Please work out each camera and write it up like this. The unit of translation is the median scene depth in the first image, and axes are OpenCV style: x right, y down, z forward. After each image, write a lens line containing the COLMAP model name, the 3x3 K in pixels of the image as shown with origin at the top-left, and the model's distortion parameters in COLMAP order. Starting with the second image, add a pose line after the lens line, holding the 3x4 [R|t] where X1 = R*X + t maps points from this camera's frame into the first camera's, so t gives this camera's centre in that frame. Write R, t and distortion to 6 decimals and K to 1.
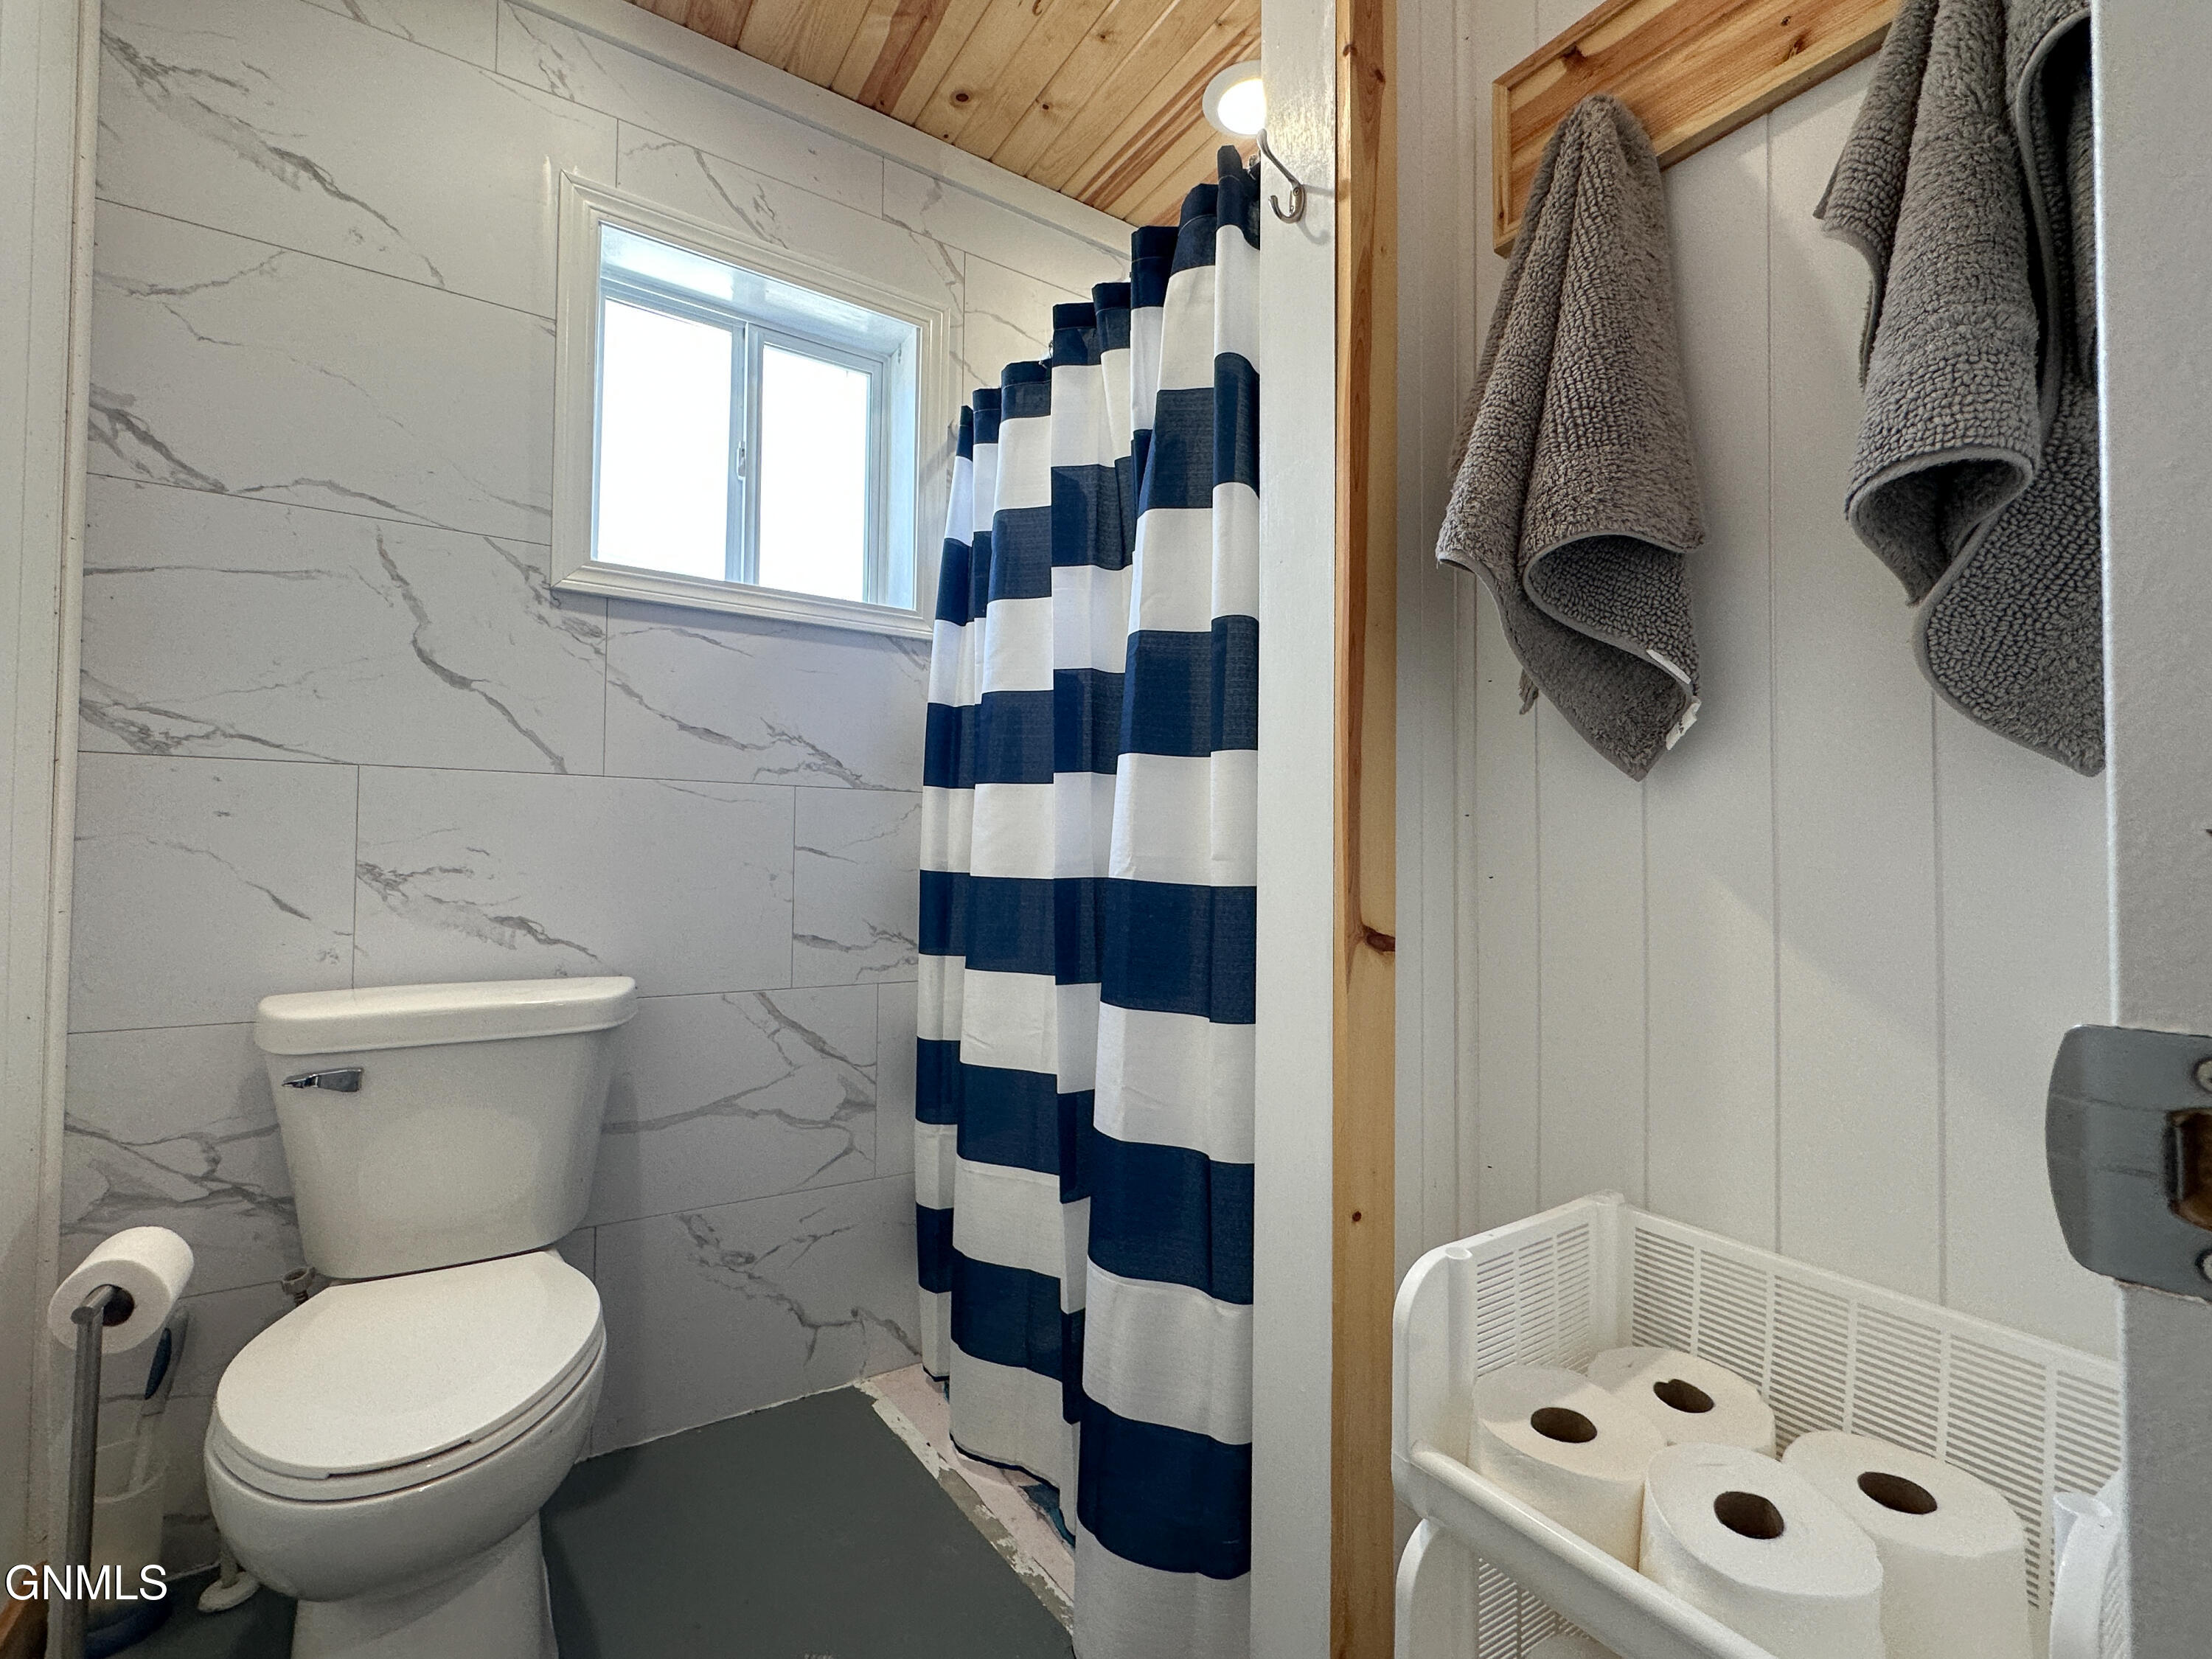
lens RADIAL K [[974.3, 0, 1104.2], [0, 974.3, 830.2], [0, 0, 1]] dist [-0.004763, -0.000220]
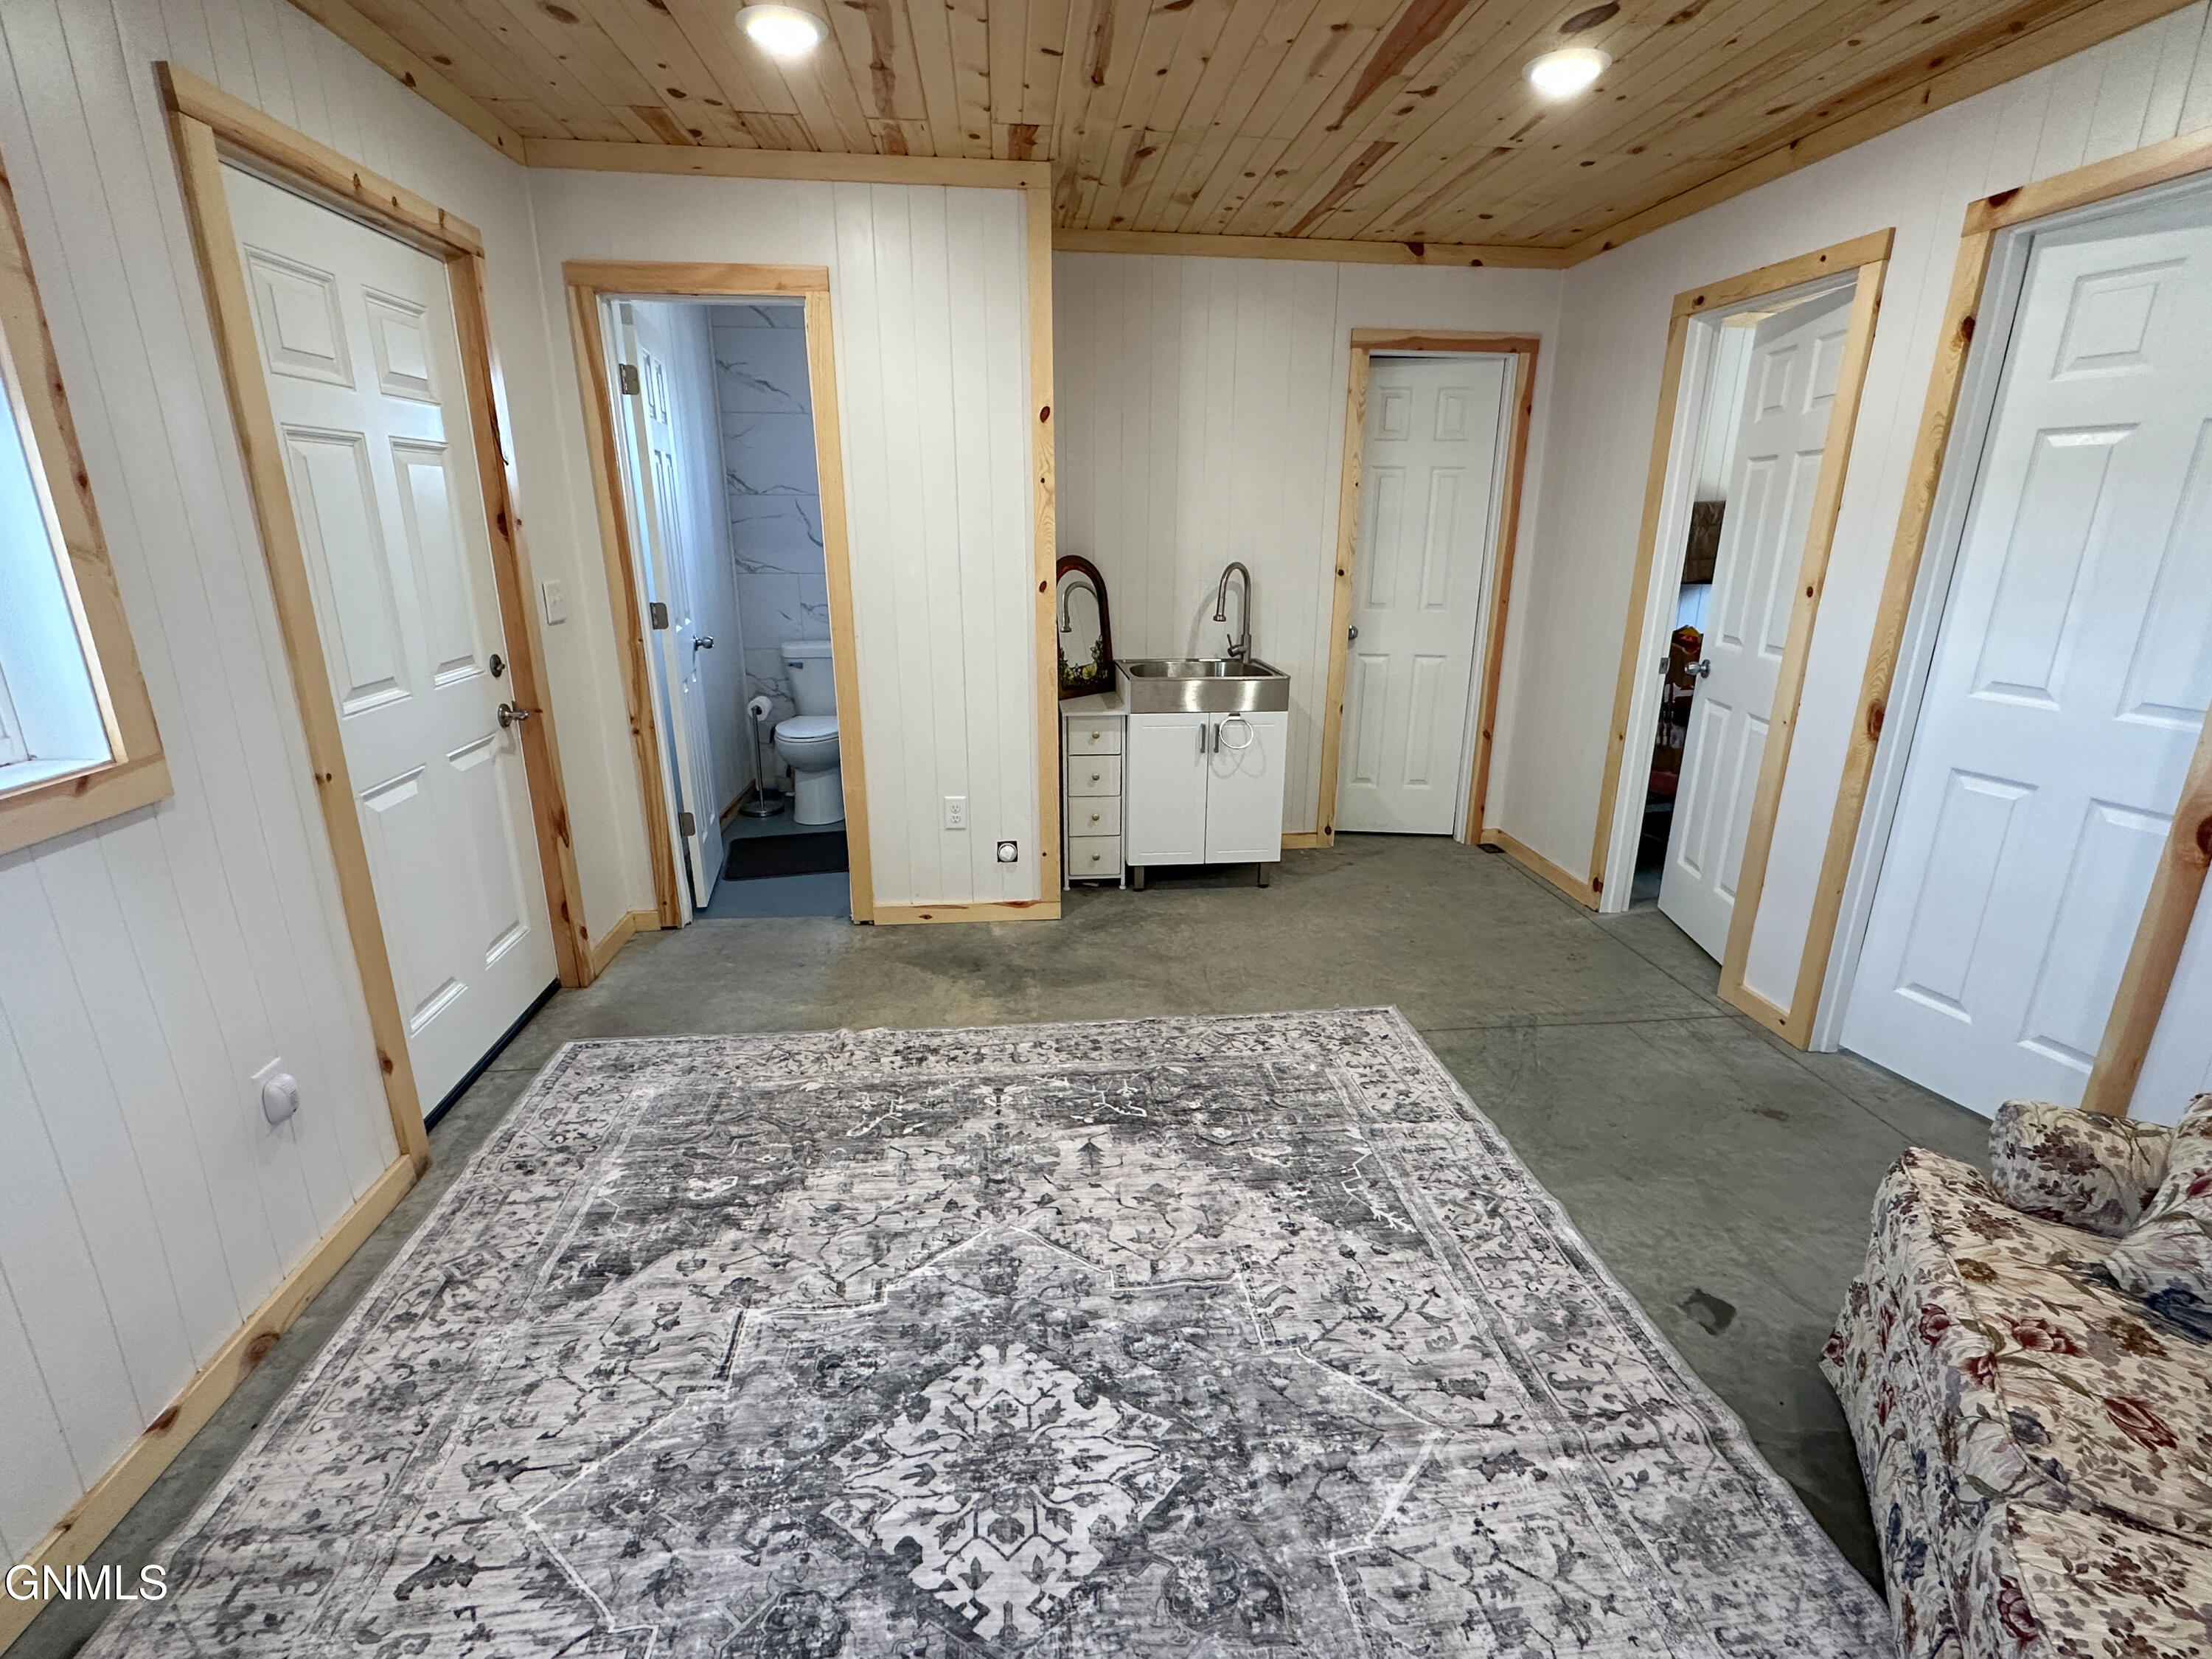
lens RADIAL K [[1033.6, 0, 1108.4], [0, 1033.6, 833.9], [0, 0, 1]] dist [-0.004574, 0.000901]
pose [[0.885284, 0.140572, -0.443297, 1.996857], [0.008538, 0.948149, 0.317712, -0.356352], [0.464973, -0.285050, 0.838180, -1.846567]]
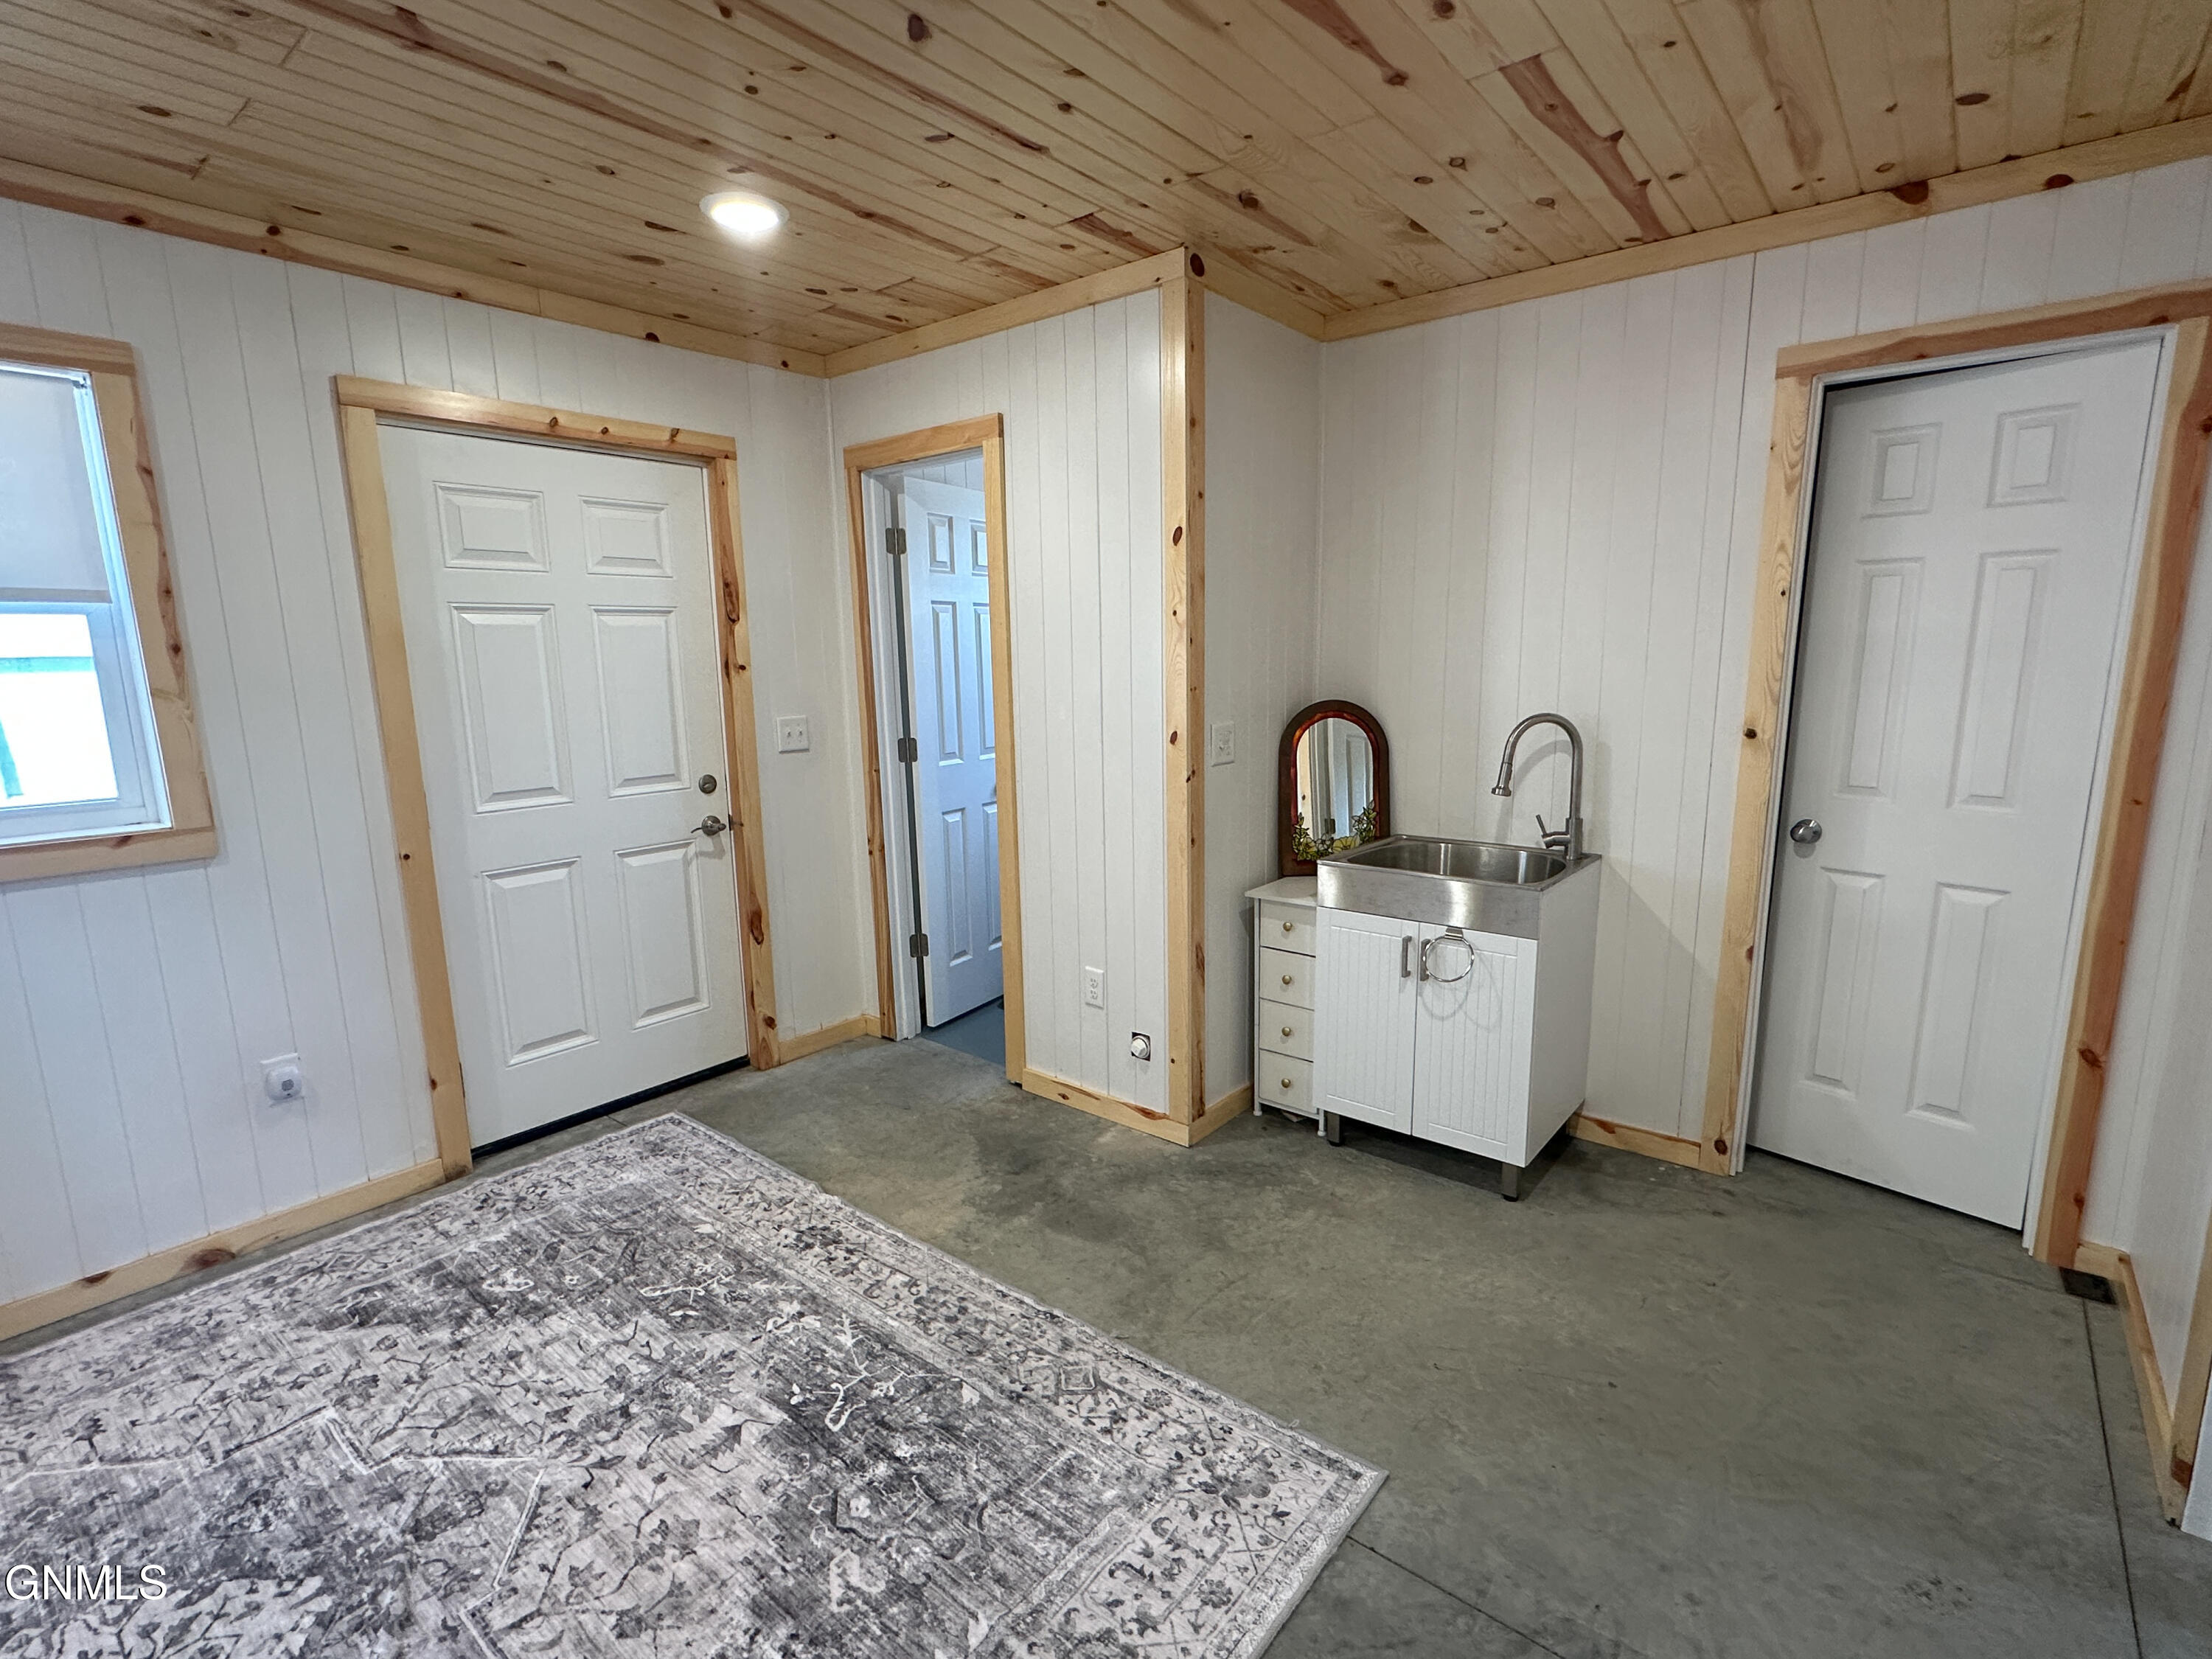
lens RADIAL K [[1033.6, 0, 1109.0], [0, 1033.6, 837.9], [0, 0, 1]] dist [-0.004574, 0.000901]
pose [[0.297582, 0.161171, -0.940993, 2.598403], [0.041045, 0.982576, 0.181273, -0.313433], [0.953813, -0.092566, 0.285782, -0.383951]]
